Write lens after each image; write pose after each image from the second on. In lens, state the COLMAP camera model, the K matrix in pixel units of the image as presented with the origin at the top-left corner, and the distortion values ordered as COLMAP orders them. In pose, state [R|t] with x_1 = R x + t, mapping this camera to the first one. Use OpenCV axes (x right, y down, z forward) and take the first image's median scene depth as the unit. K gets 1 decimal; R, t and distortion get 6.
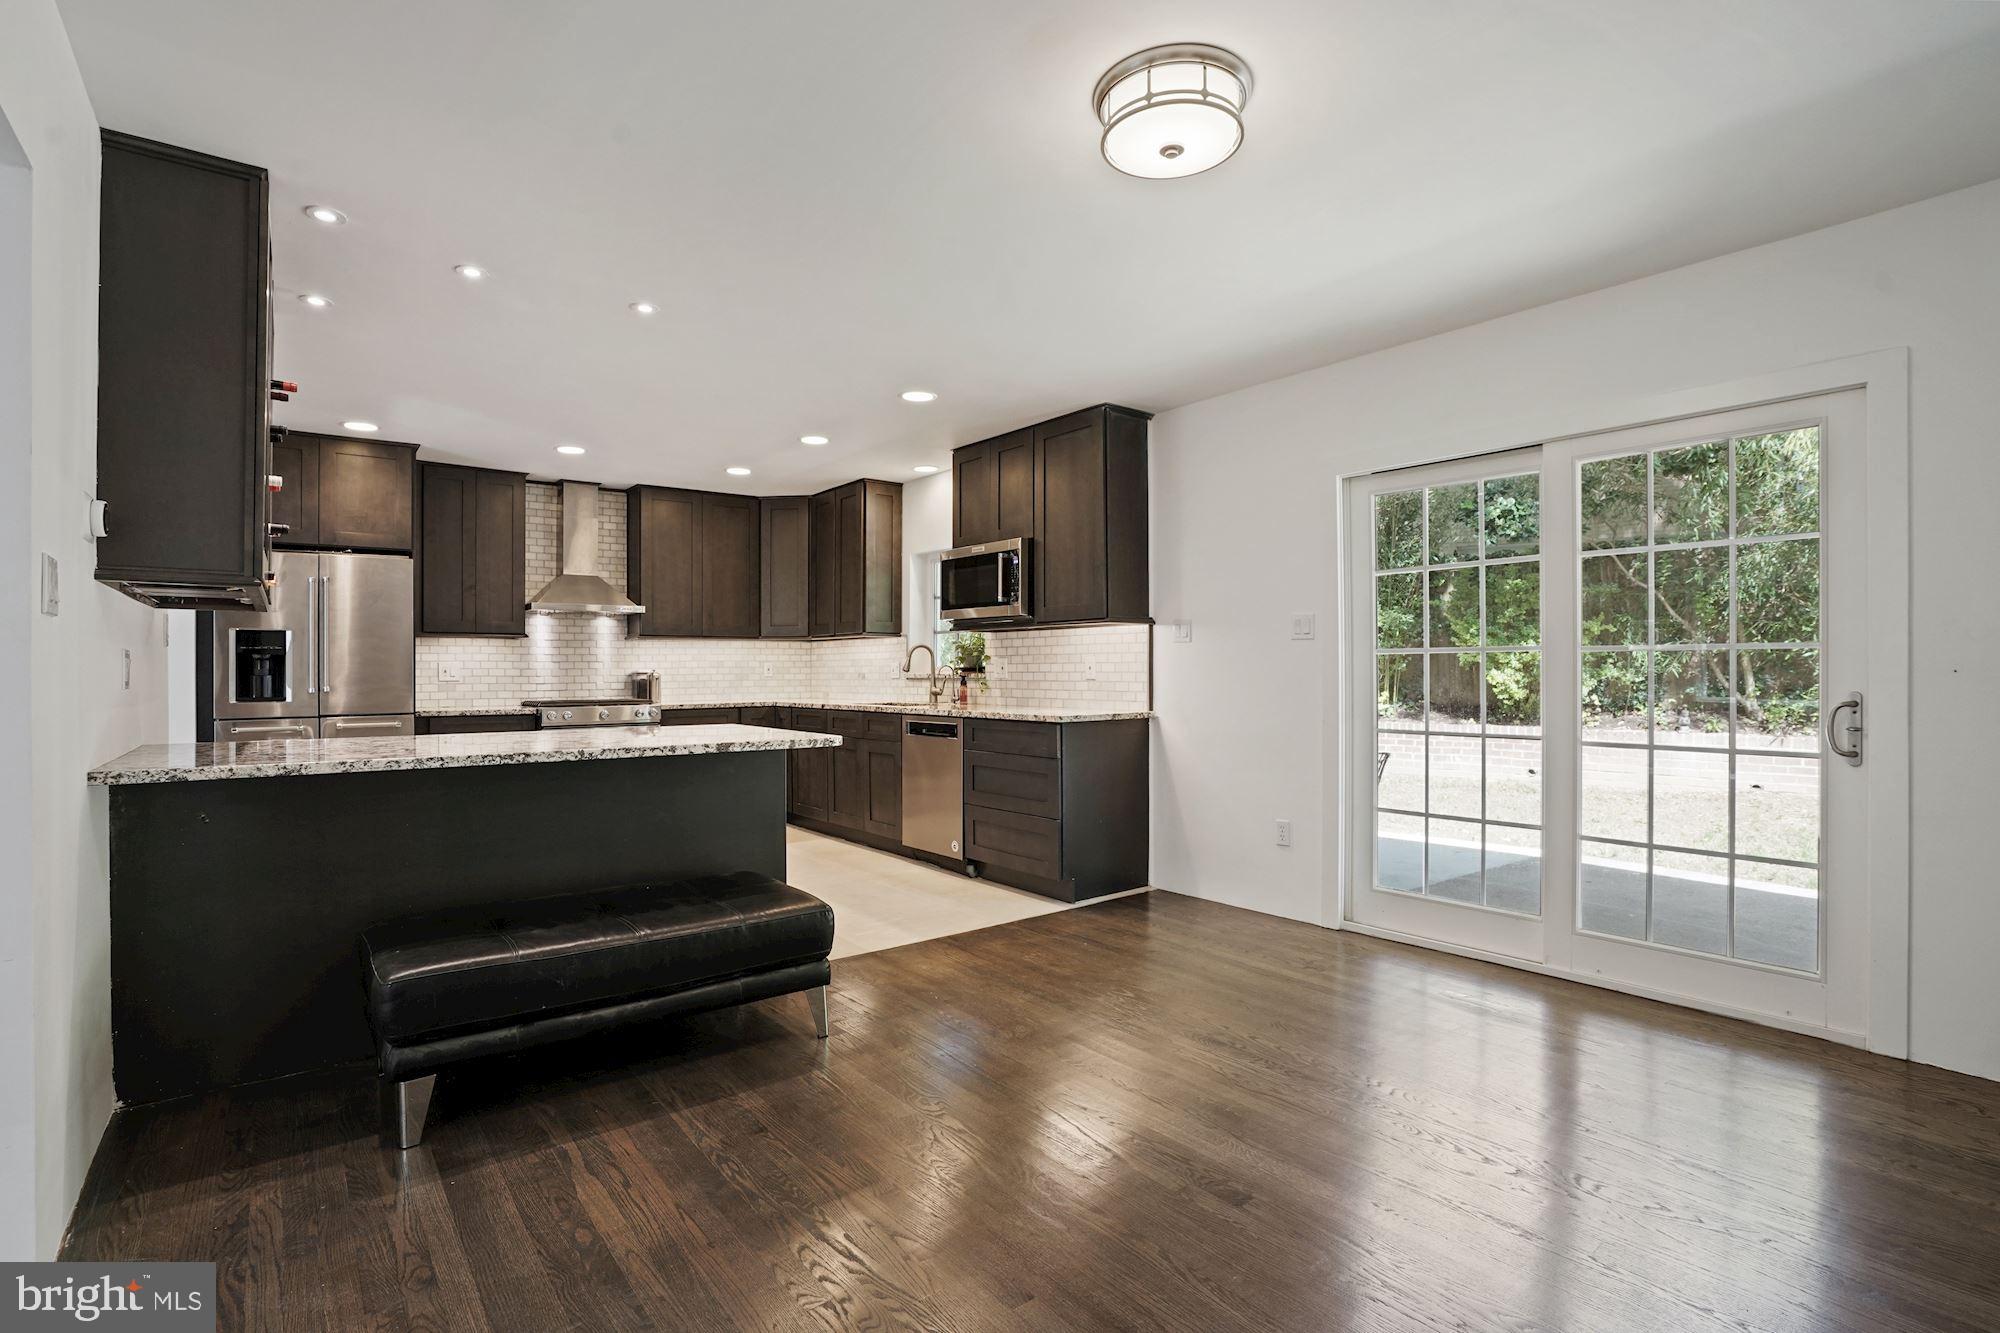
lens RADIAL K [[937.2, 0, 978.4], [0, 937.2, 662.9], [0, 0, 1]] dist [-0.026712, 0.005906]
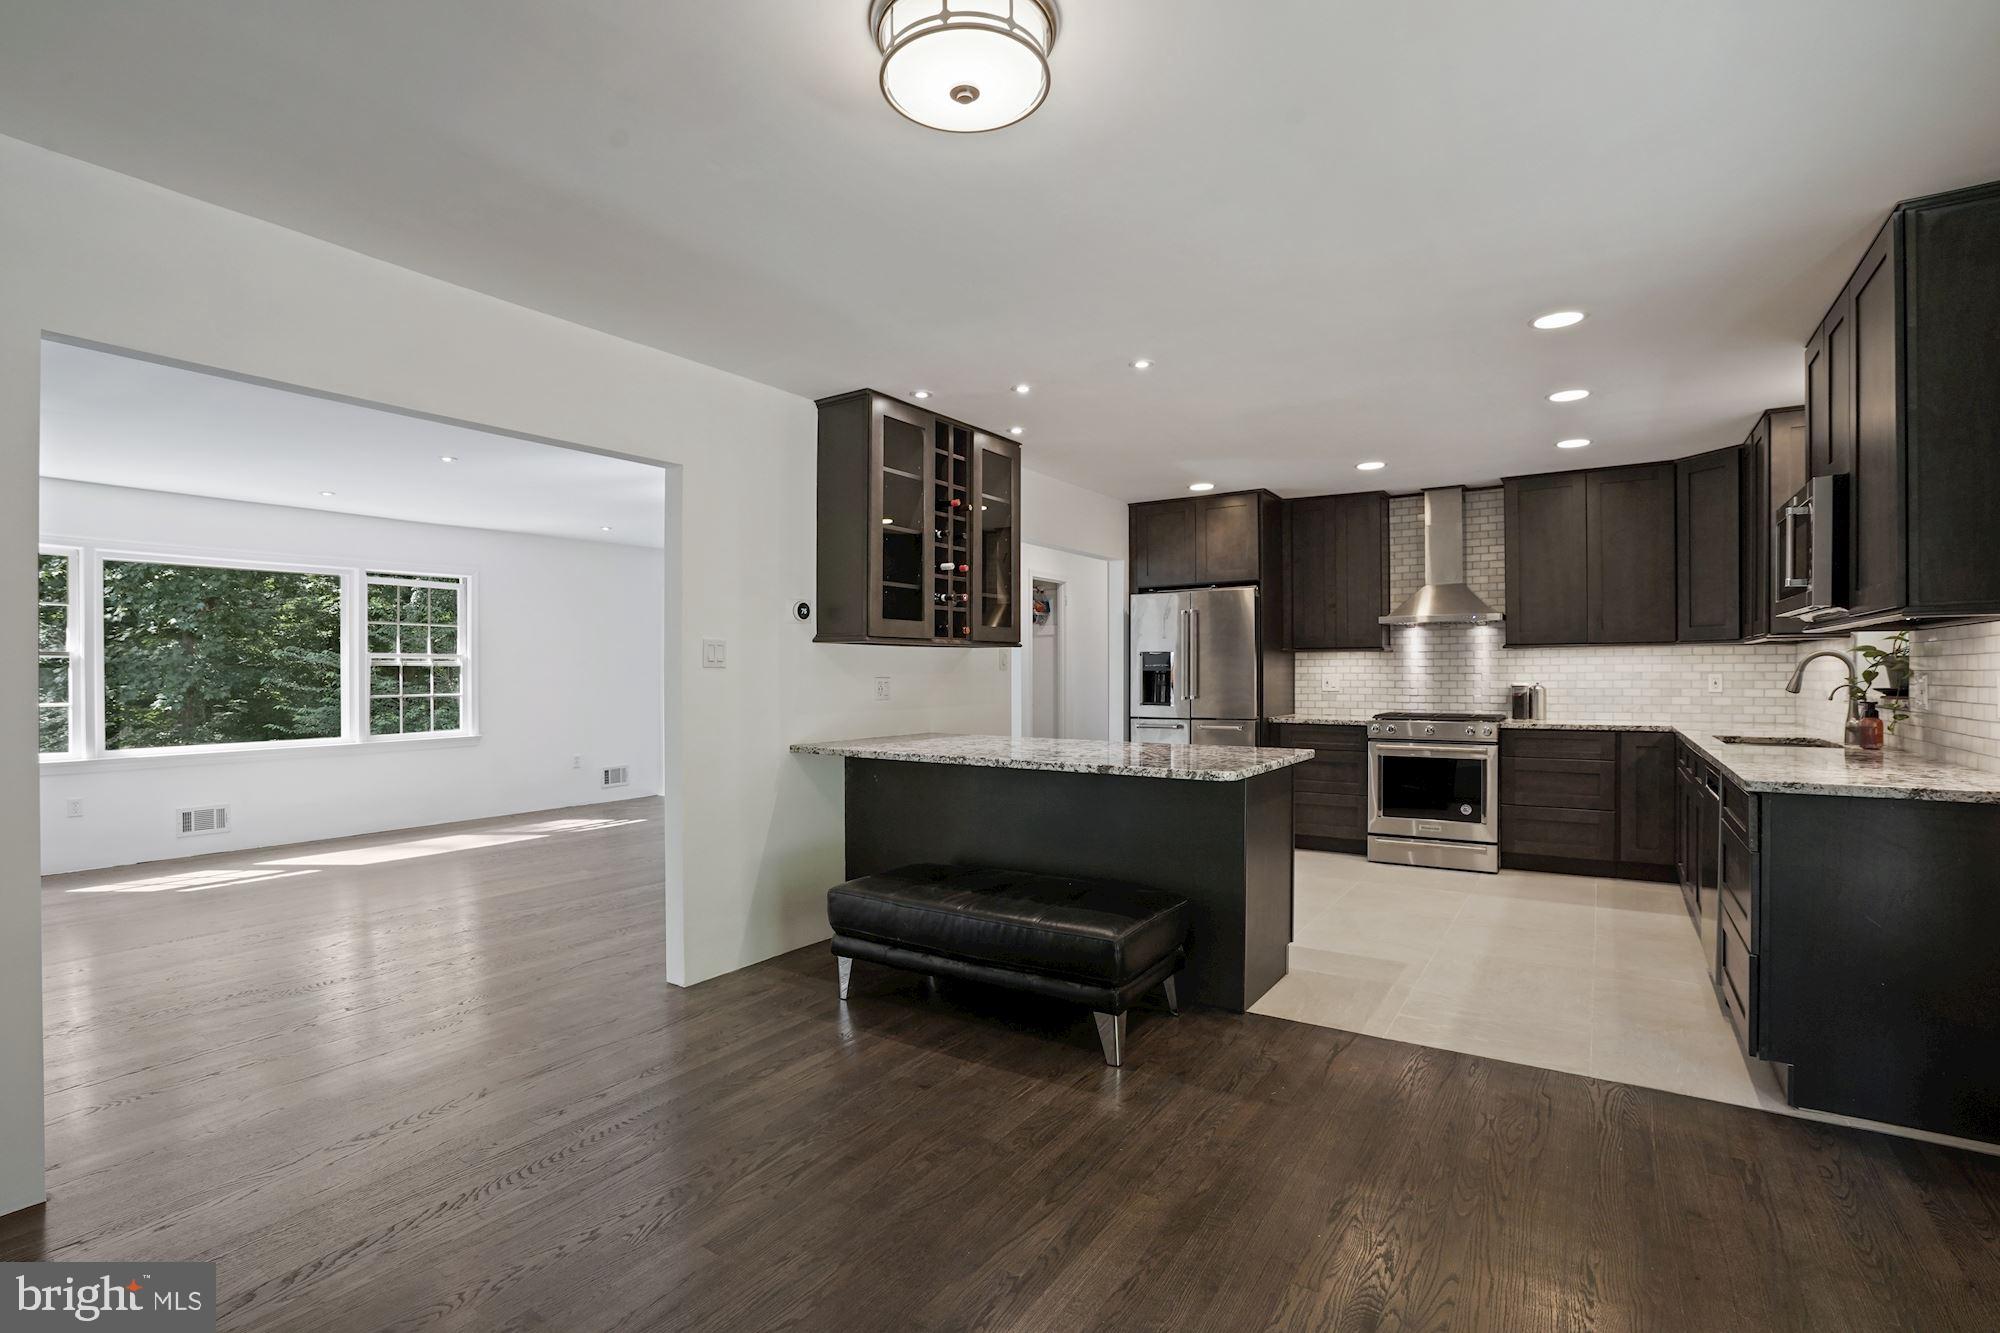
lens RADIAL K [[937.2, 0, 997.2], [0, 937.2, 673.9], [0, 0, 1]] dist [-0.026712, 0.005906]
pose [[0.335936, 0.005385, -0.941869, 0.386368], [0.009044, 0.999919, 0.008943, -0.016668], [0.941841, -0.011522, 0.335860, 0.287115]]
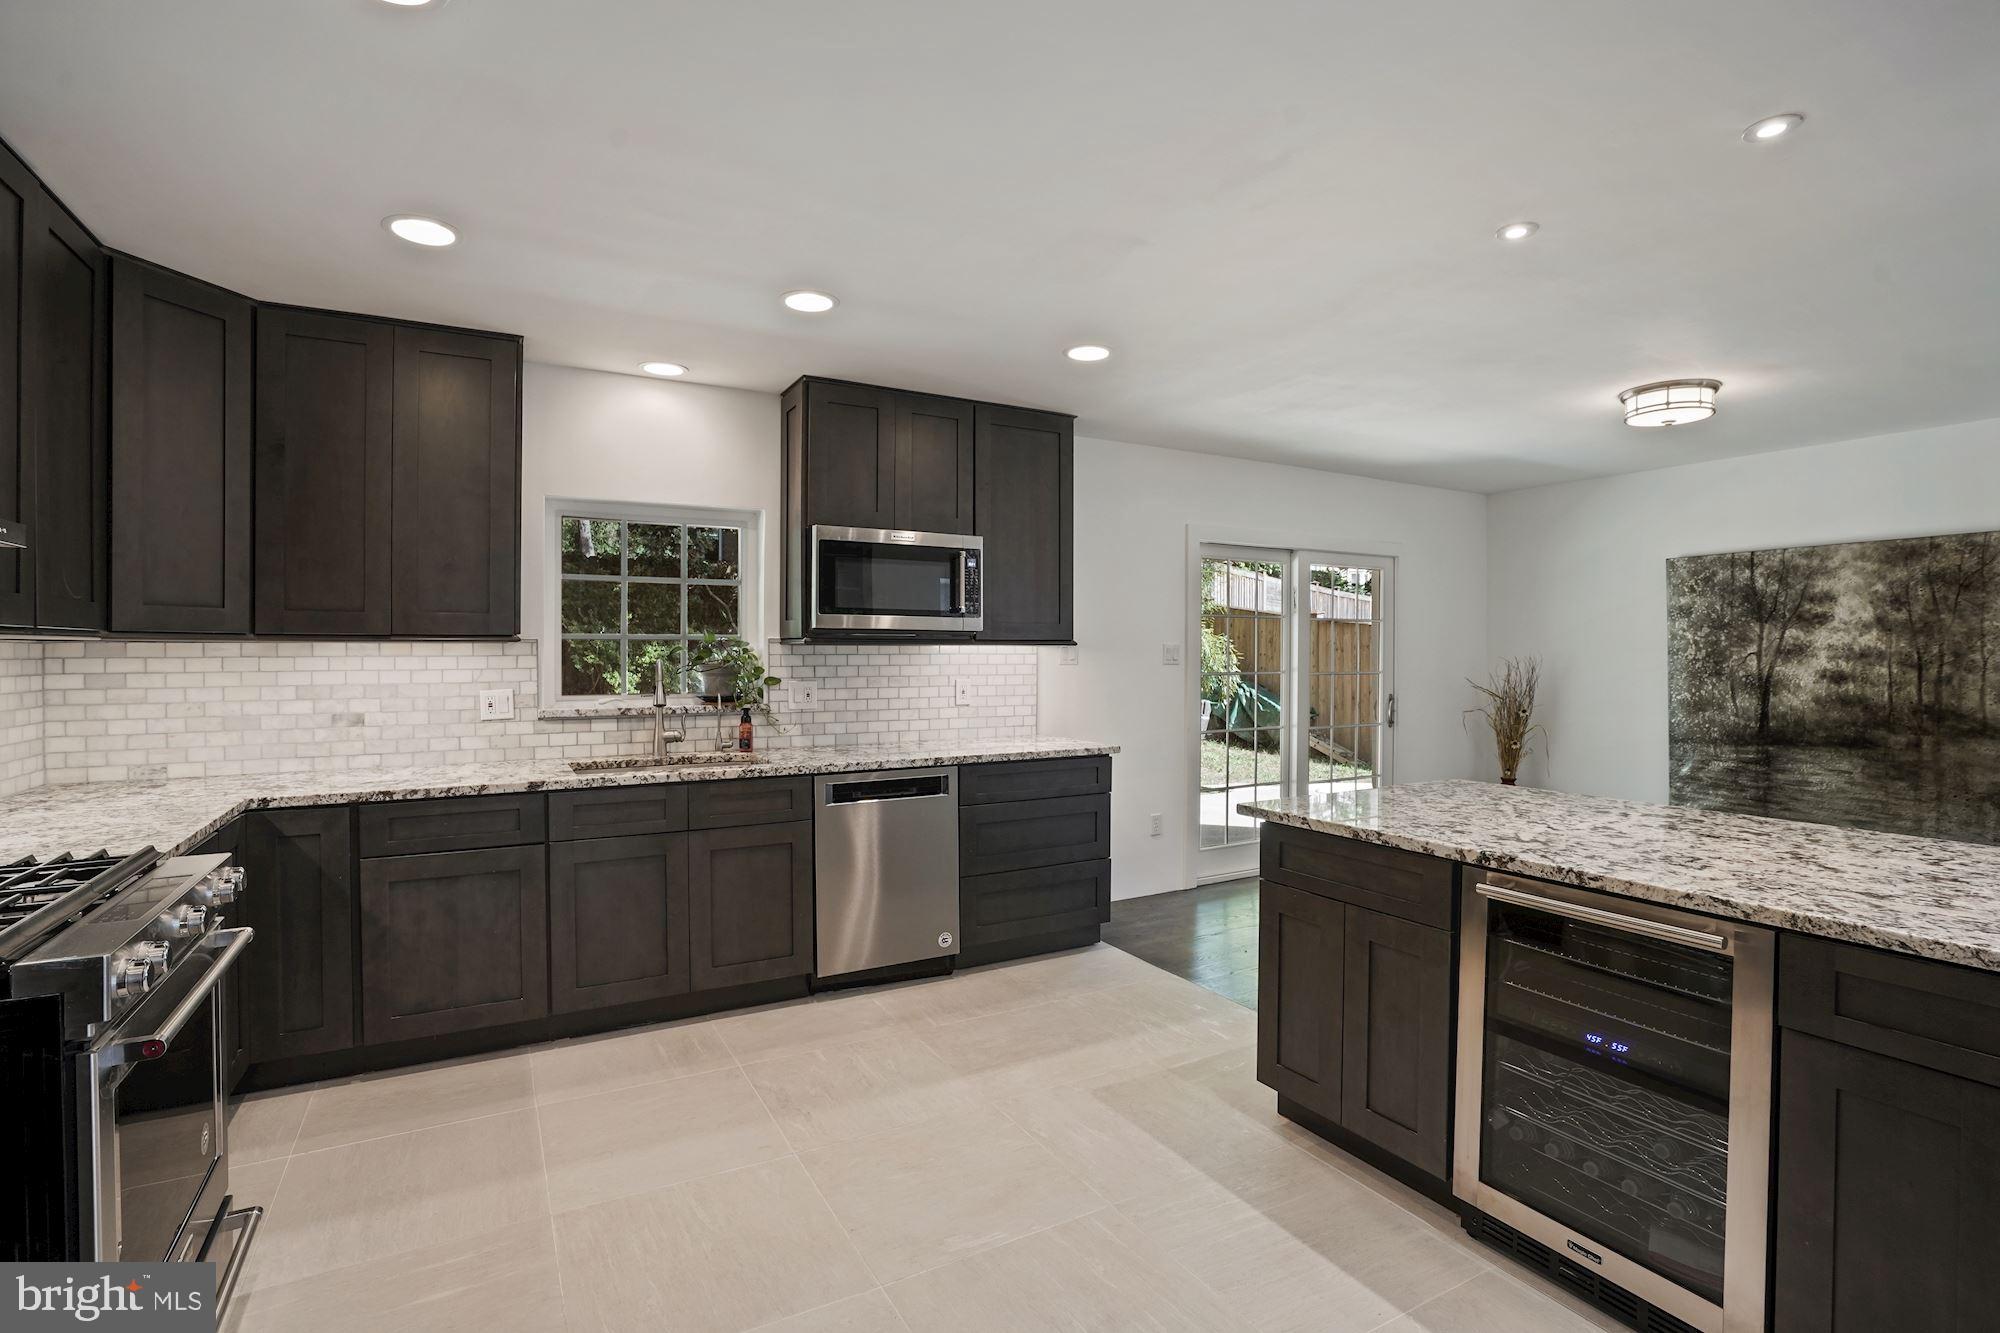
lens RADIAL K [[937.2, 0, 992.1], [0, 937.2, 668.7], [0, 0, 1]] dist [-0.026712, 0.005906]
pose [[0.143549, -0.013239, 0.989555, -0.695621], [-0.007803, 0.999864, 0.014509, -0.027234], [-0.989612, -0.009804, 0.143427, 0.798902]]
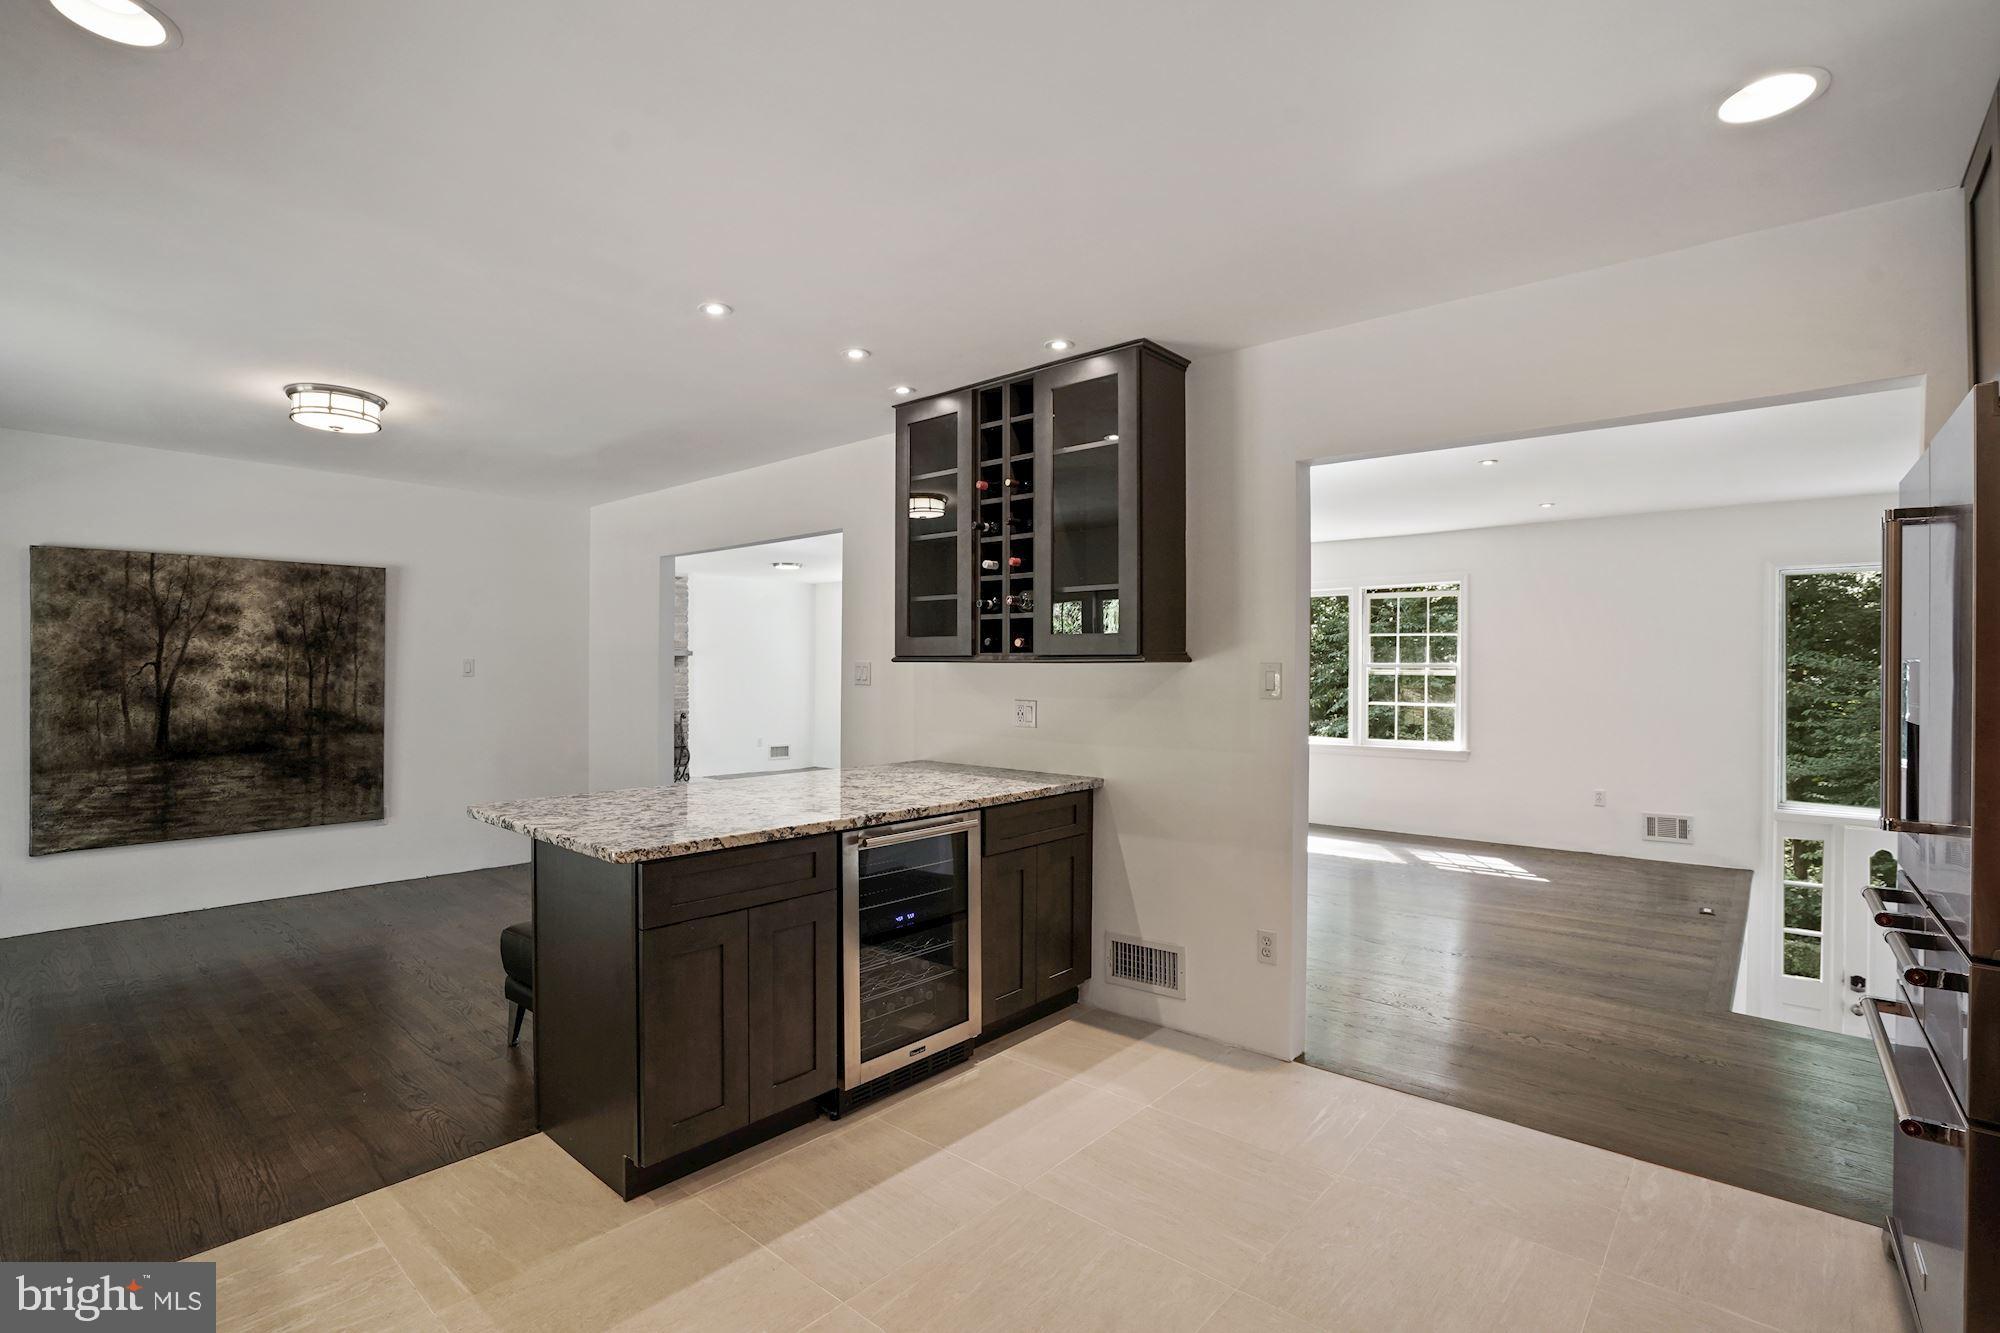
lens RADIAL K [[937.2, 0, 1001.1], [0, 937.2, 664.1], [0, 0, 1]] dist [-0.026712, 0.005906]
pose [[-0.980245, -0.002632, -0.197770, -0.273609], [-0.000931, 0.999962, -0.008694, -0.027853], [0.197785, -0.008338, -0.980210, 1.166848]]
